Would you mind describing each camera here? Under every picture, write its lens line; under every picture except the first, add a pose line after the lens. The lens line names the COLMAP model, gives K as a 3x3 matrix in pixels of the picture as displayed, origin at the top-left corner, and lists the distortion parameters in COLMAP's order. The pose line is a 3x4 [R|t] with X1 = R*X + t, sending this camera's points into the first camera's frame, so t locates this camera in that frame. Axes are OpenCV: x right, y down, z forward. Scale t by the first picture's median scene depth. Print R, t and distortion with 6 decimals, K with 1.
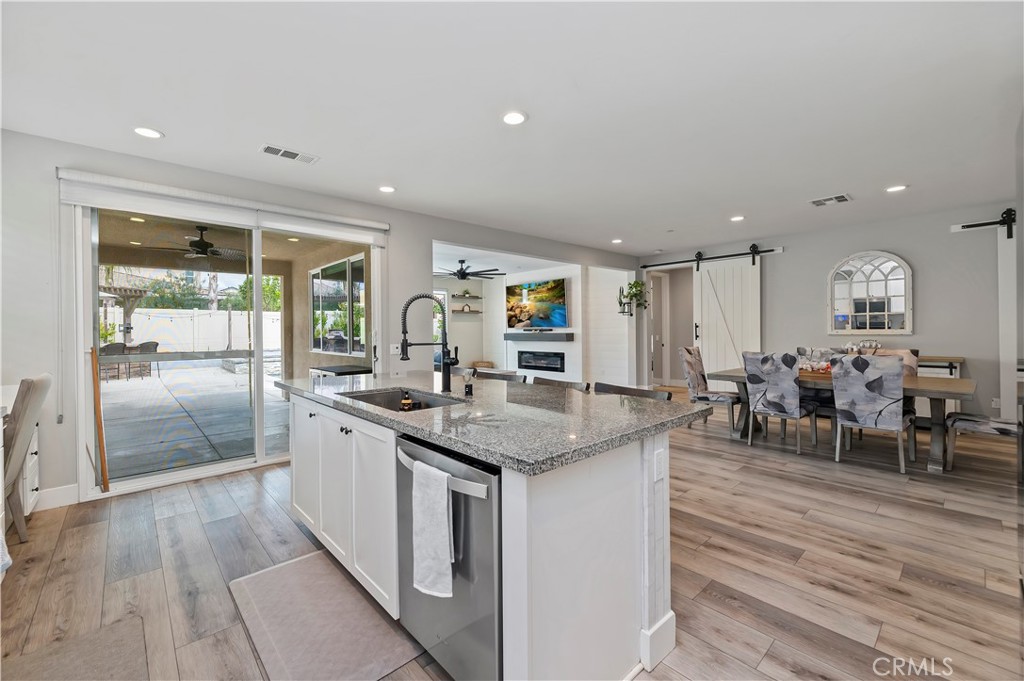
lens RADIAL K [[431.4, 0, 483.6], [0, 431.4, 328.8], [0, 0, 1]] dist [0.000207, -0.000254]
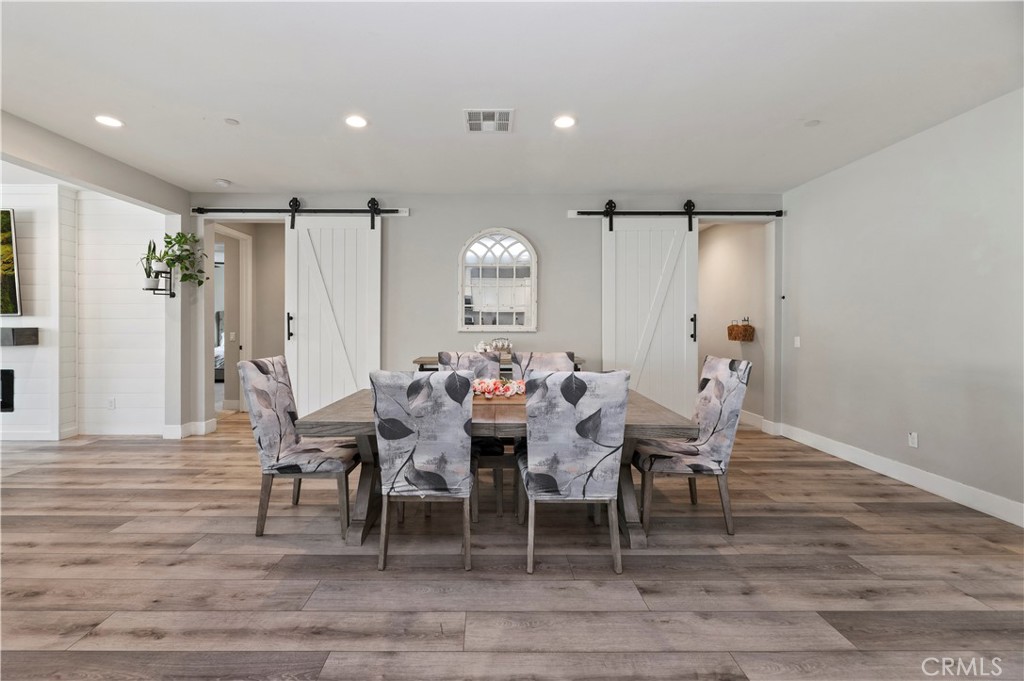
lens RADIAL K [[437.5, 0, 496.0], [0, 437.5, 328.9], [0, 0, 1]] dist [-0.001764, 0.000045]
pose [[0.644038, 0.002480, 0.764989, 0.220741], [-0.011234, 0.999918, 0.006217, 0.002957], [-0.764911, -0.012598, 0.644013, 0.399242]]
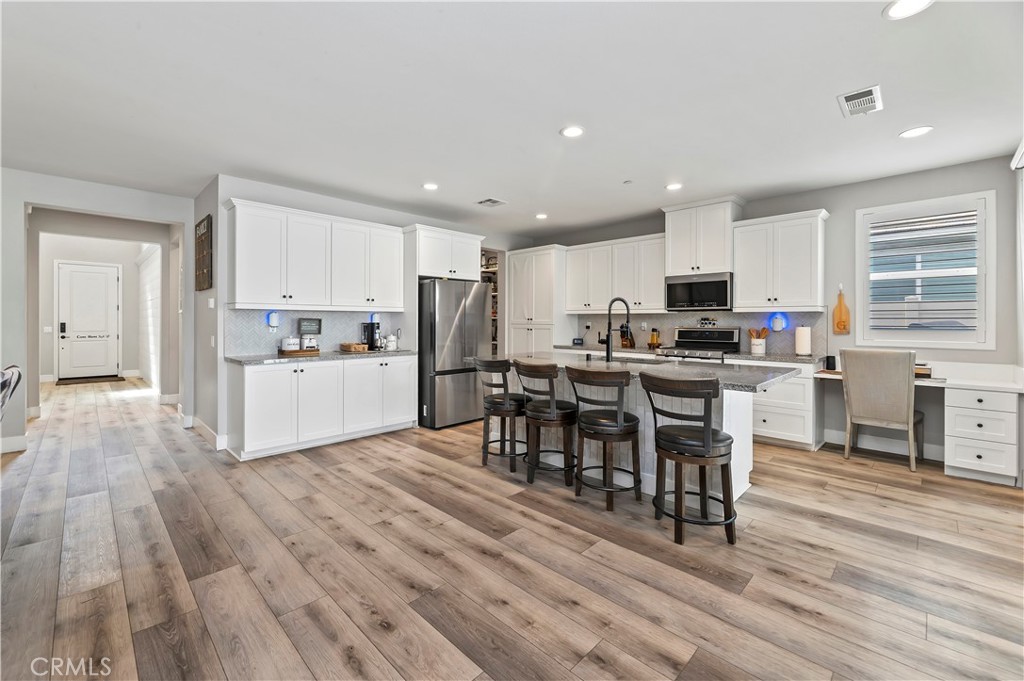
lens RADIAL K [[431.4, 0, 483.6], [0, 431.4, 328.8], [0, 0, 1]] dist [0.000207, -0.000254]
pose [[-0.998579, 0.006621, -0.052887, 0.153026], [0.005770, 0.999852, 0.016216, 0.000340], [0.052986, 0.015888, -0.998469, 0.876212]]
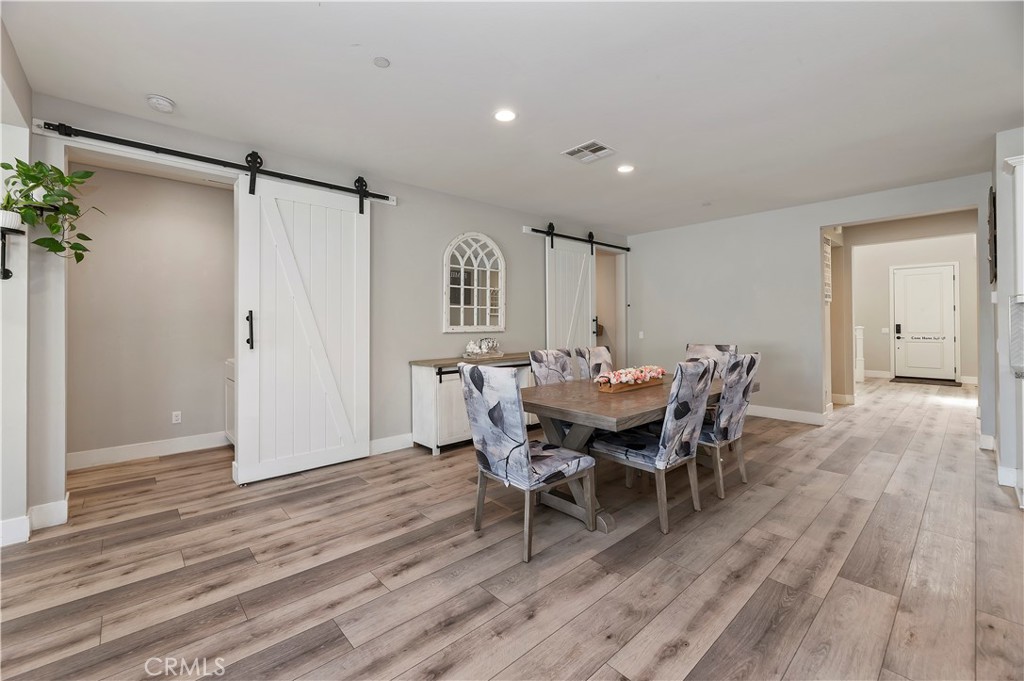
lens RADIAL K [[421.1, 0, 516.1], [0, 421.1, 325.0], [0, 0, 1]] dist [-0.001879, -0.000158]
pose [[-0.040934, 0.007283, 0.999135, 0.056230], [0.001815, 0.999972, -0.007214, 0.005301], [-0.999160, 0.001519, -0.040946, 0.805923]]
